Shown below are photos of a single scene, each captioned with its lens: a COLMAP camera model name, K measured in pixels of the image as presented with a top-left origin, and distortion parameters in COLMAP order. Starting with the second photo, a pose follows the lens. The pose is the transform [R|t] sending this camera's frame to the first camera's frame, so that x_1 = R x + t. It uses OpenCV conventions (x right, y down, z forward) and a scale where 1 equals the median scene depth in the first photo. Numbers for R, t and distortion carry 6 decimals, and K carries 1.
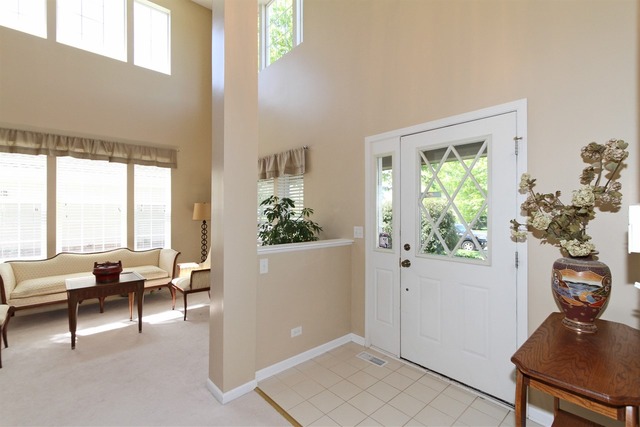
lens RADIAL K [[294.5, 0, 338.0], [0, 294.5, 211.6], [0, 0, 1]] dist [0.001402, 0.001195]
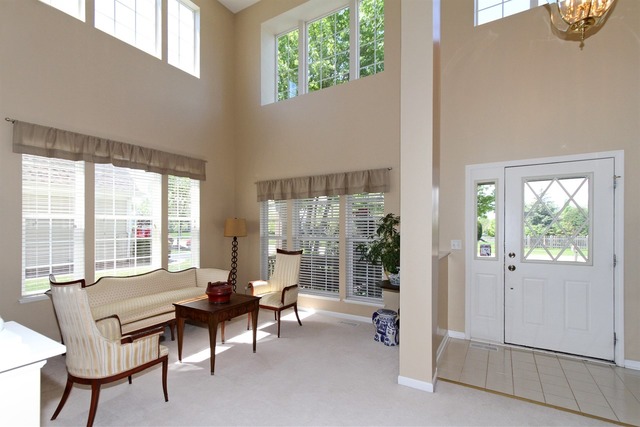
lens RADIAL K [[294.5, 0, 336.3], [0, 294.5, 225.6], [0, 0, 1]] dist [0.001402, 0.001195]
pose [[0.958875, -0.004820, 0.283788, -0.526542], [0.004148, 0.999987, 0.002969, -0.008323], [-0.283799, -0.001670, 0.958882, -0.002039]]
